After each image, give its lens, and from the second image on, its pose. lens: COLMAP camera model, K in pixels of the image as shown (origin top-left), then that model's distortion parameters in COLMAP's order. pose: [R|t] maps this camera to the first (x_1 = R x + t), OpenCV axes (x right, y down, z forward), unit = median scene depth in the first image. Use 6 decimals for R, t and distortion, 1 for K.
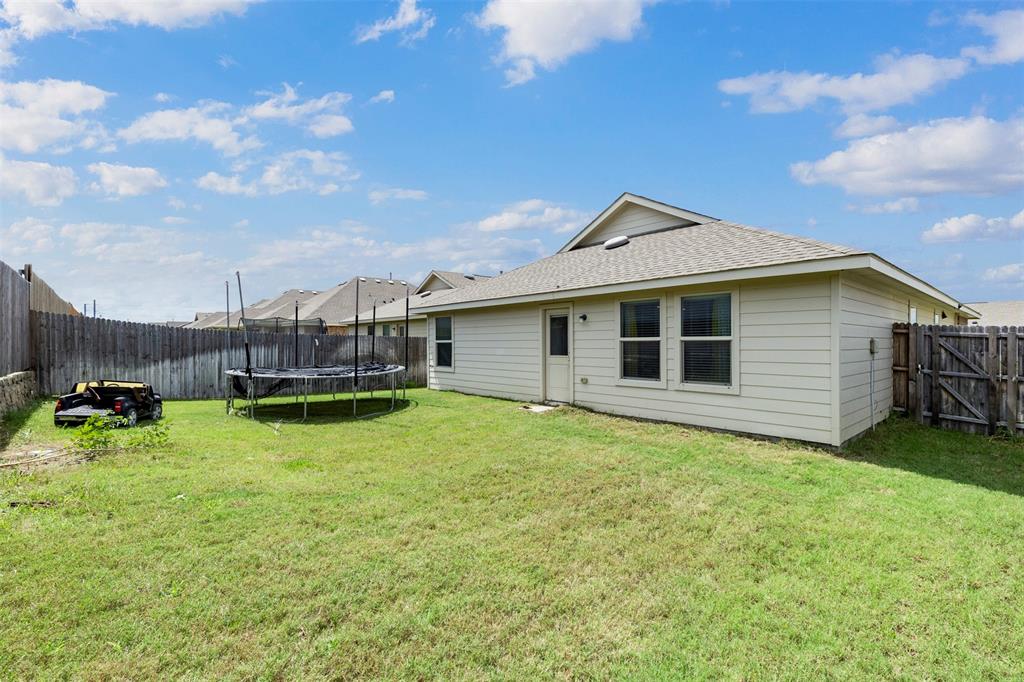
lens RADIAL K [[456.4, 0, 511.4], [0, 456.4, 341.9], [0, 0, 1]] dist [-0.000504, -0.000524]
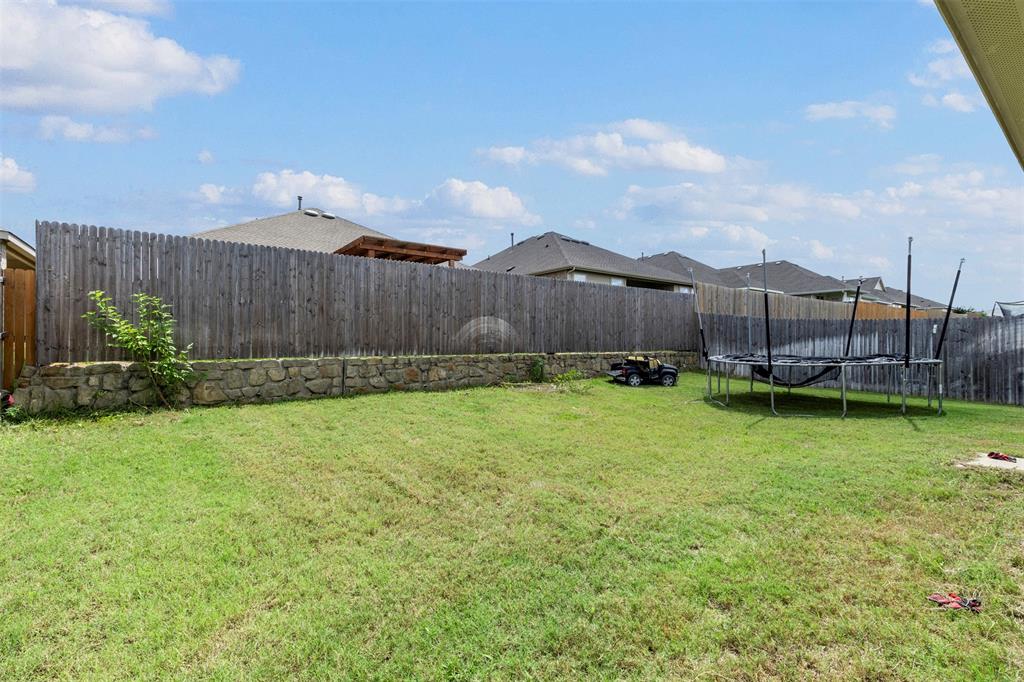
lens RADIAL K [[456.4, 0, 512.6], [0, 456.4, 340.1], [0, 0, 1]] dist [-0.000504, -0.000524]
pose [[-0.081546, -0.000921, -0.996669, 0.426585], [0.002928, 0.999995, -0.001164, 0.020131], [0.996665, -0.003013, -0.081543, 0.437591]]
